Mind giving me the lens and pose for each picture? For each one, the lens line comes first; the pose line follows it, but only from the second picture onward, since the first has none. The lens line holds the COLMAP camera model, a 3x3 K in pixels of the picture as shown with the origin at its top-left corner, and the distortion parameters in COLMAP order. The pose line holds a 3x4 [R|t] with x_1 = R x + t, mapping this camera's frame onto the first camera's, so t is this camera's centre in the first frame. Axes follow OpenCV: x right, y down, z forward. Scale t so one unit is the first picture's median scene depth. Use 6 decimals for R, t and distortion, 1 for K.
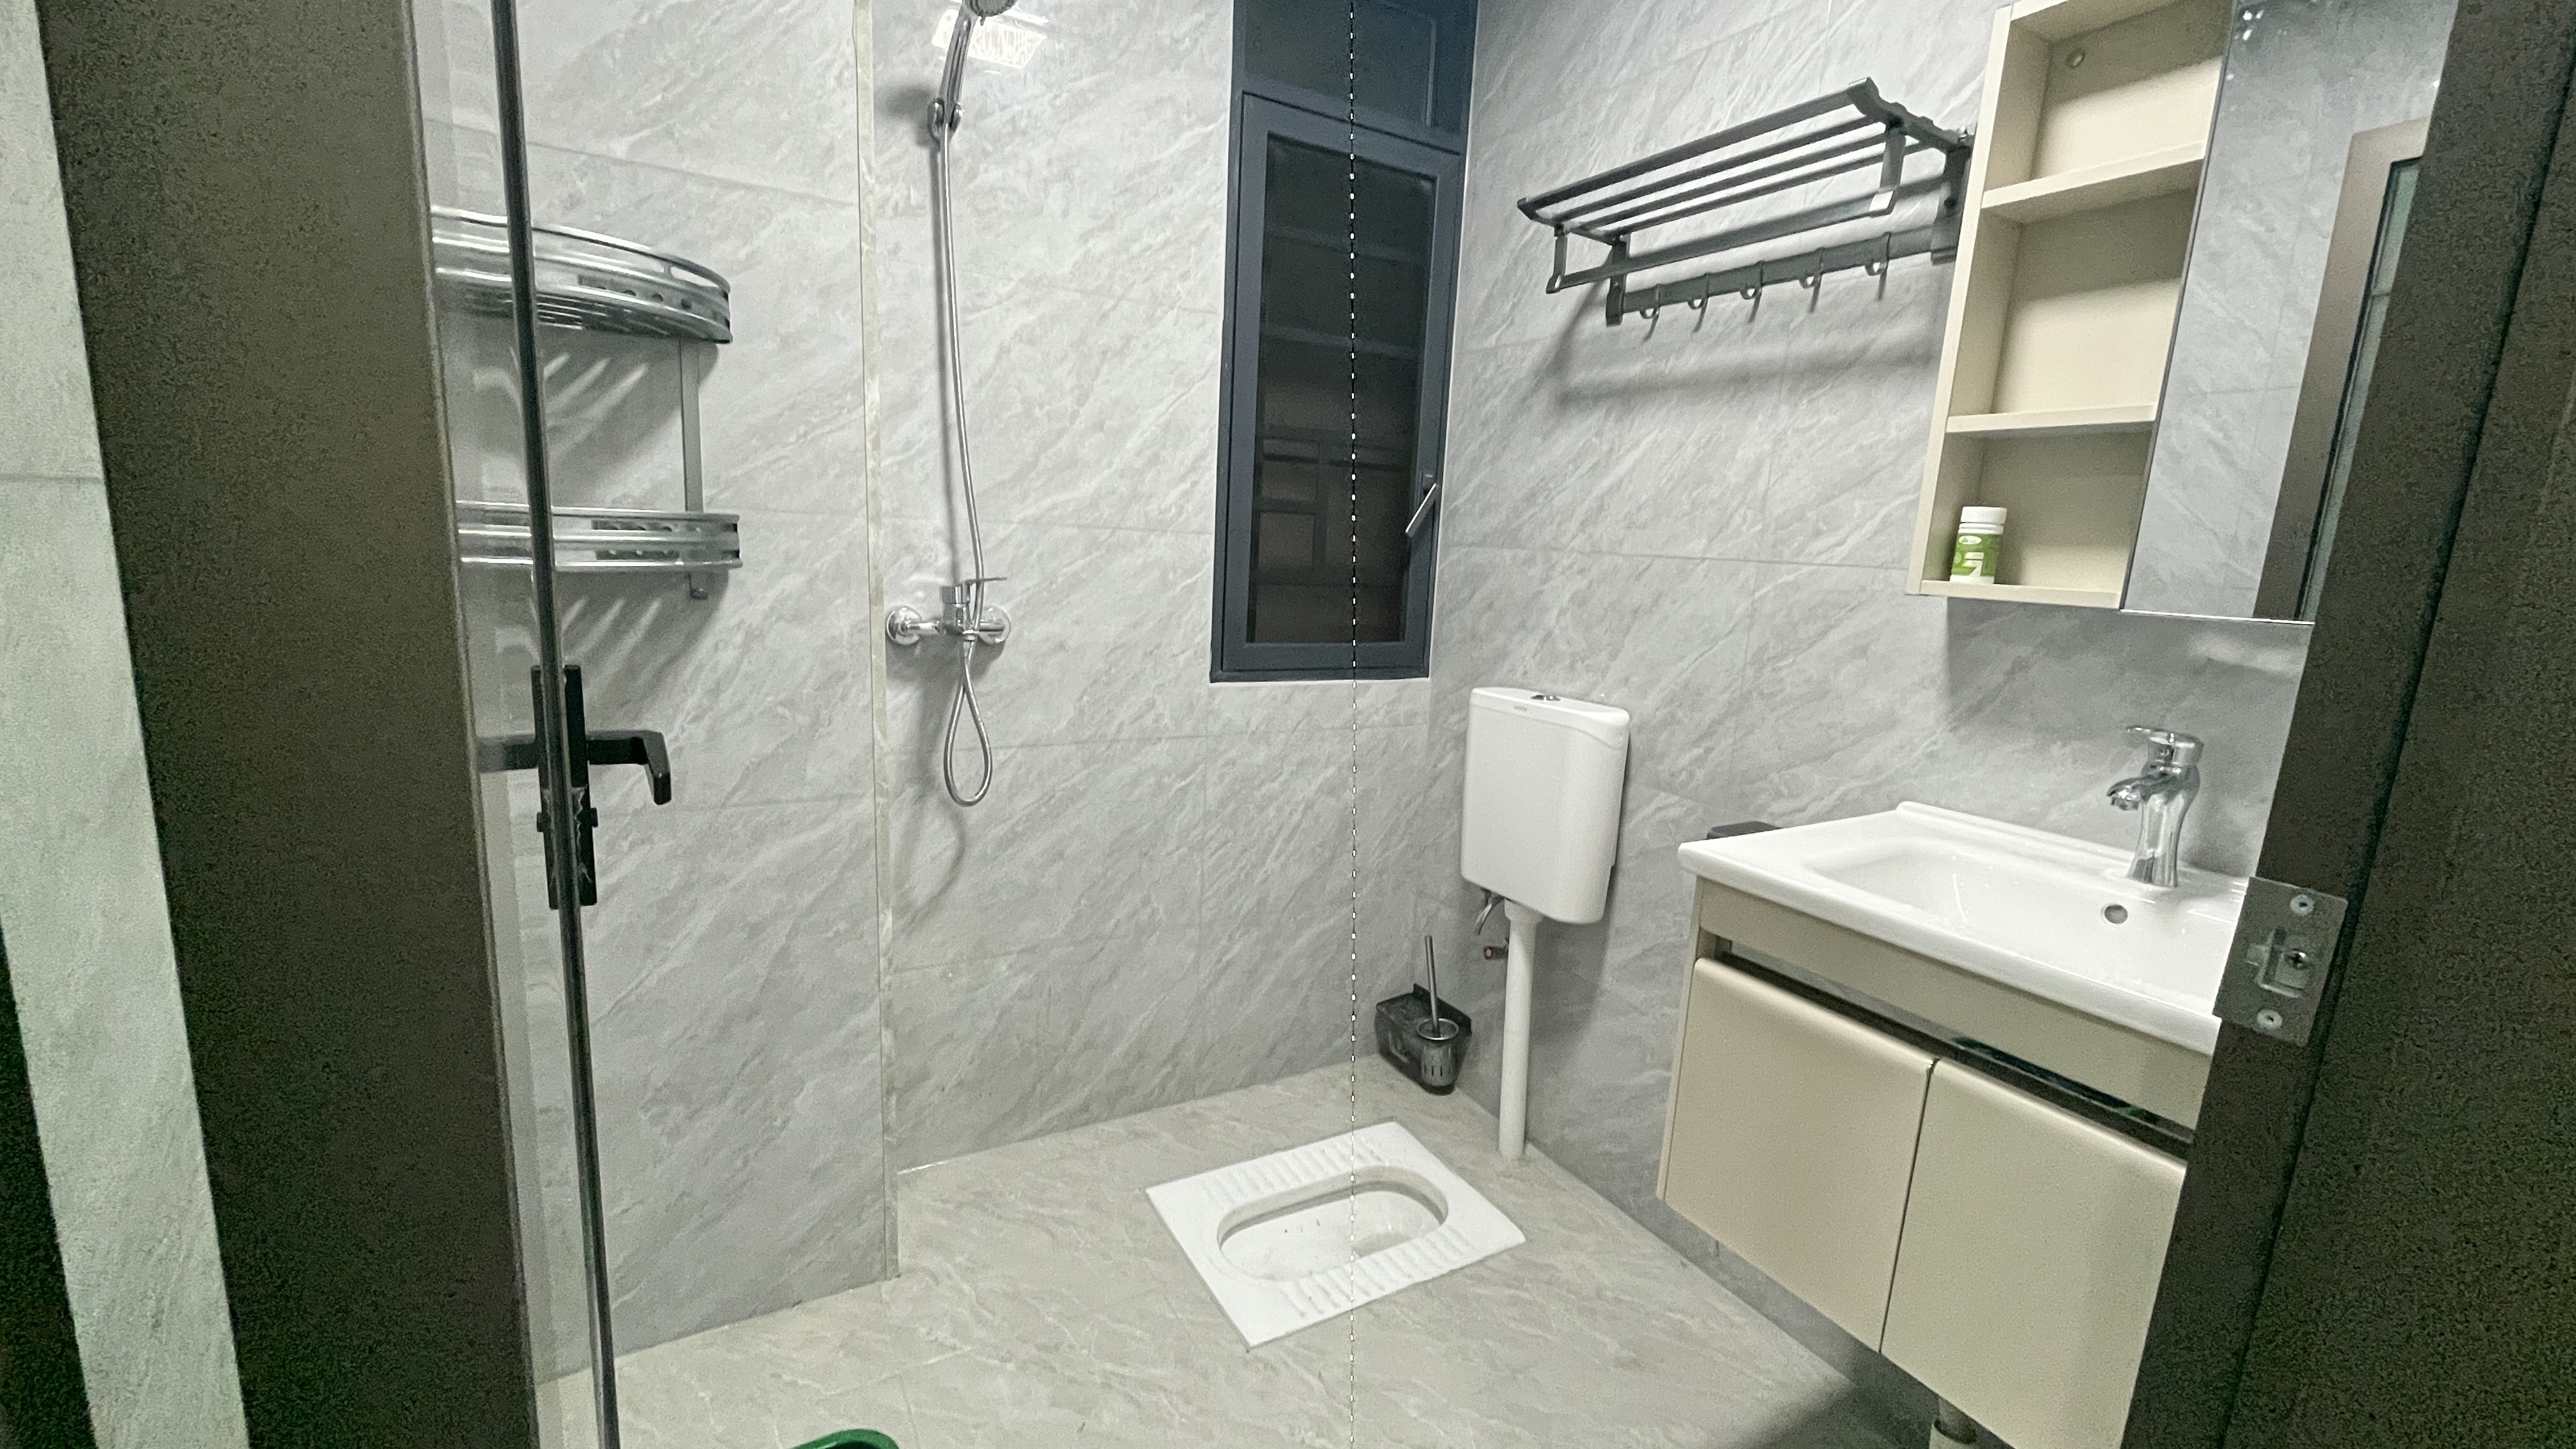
lens RADIAL K [[1034.3, 0, 1290.8], [0, 1034.3, 726.9], [0, 0, 1]] dist [-0.002636, -0.000614]
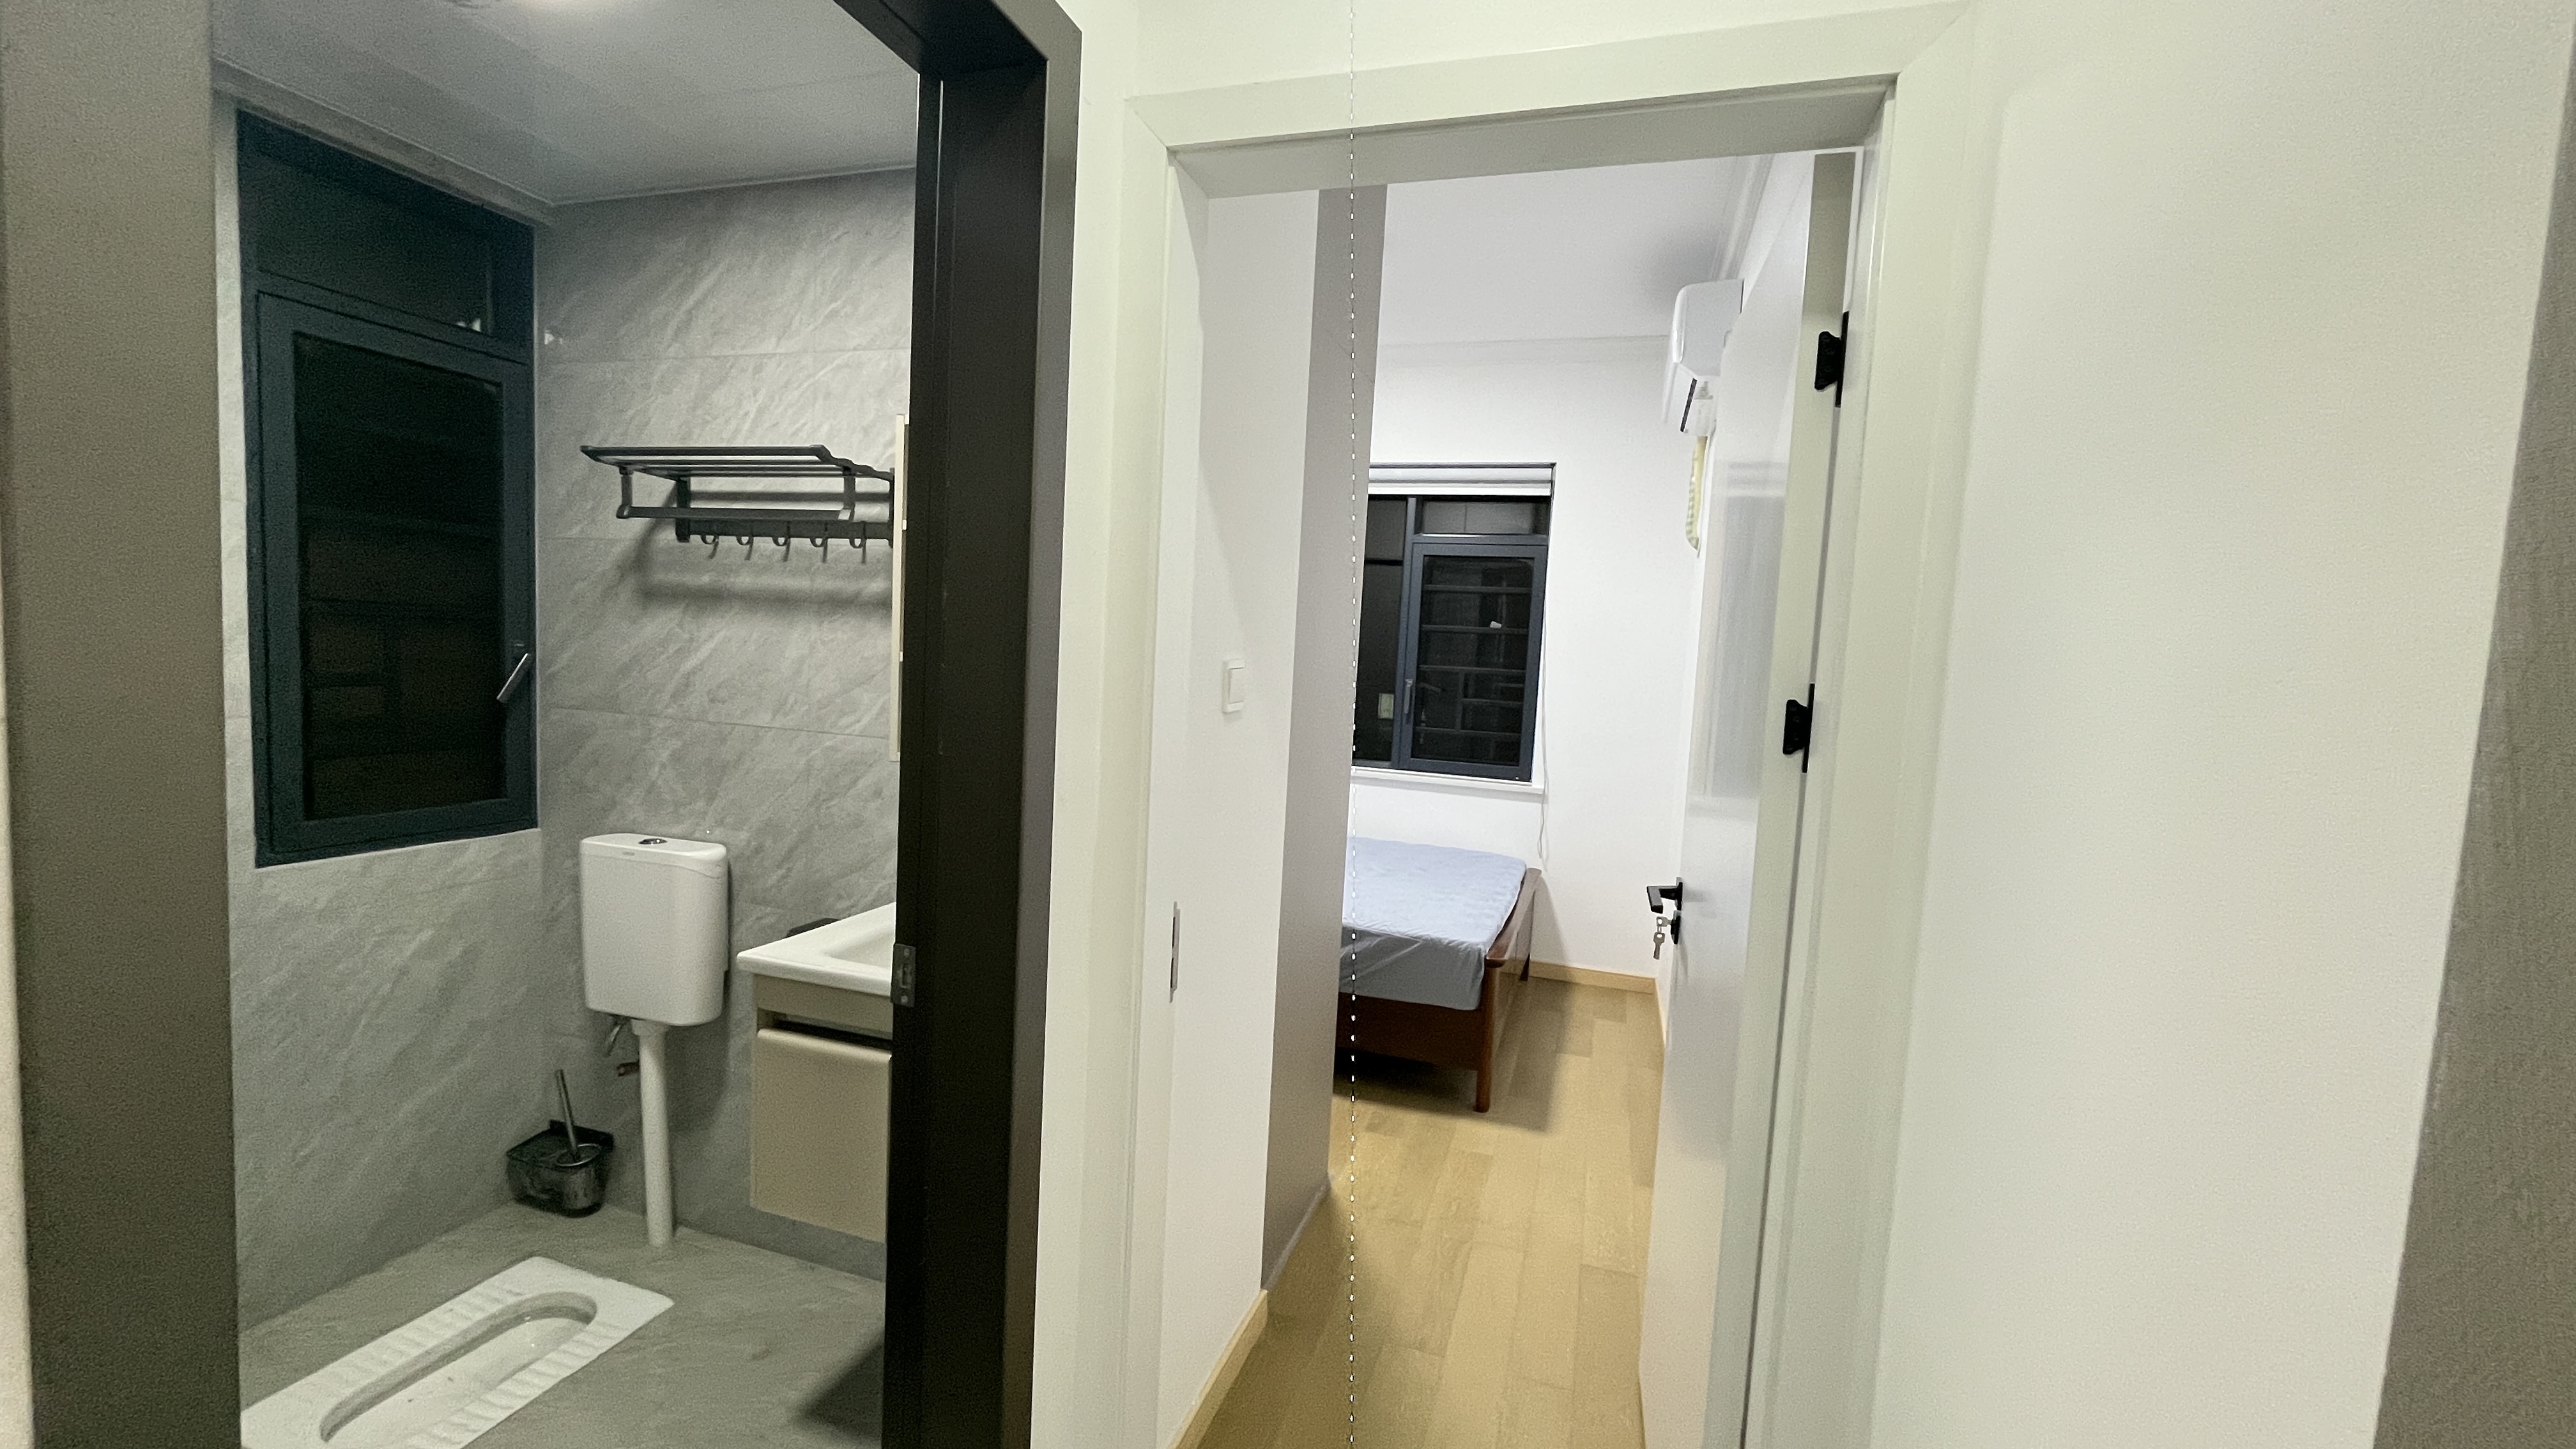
lens RADIAL K [[1034.3, 0, 1278.1], [0, 1034.3, 734.3], [0, 0, 1]] dist [-0.002636, -0.000614]
pose [[0.744070, -0.064969, 0.664936, -0.000608], [0.104629, 0.994312, -0.019930, -0.051542], [-0.659859, 0.084401, 0.746635, -0.371735]]
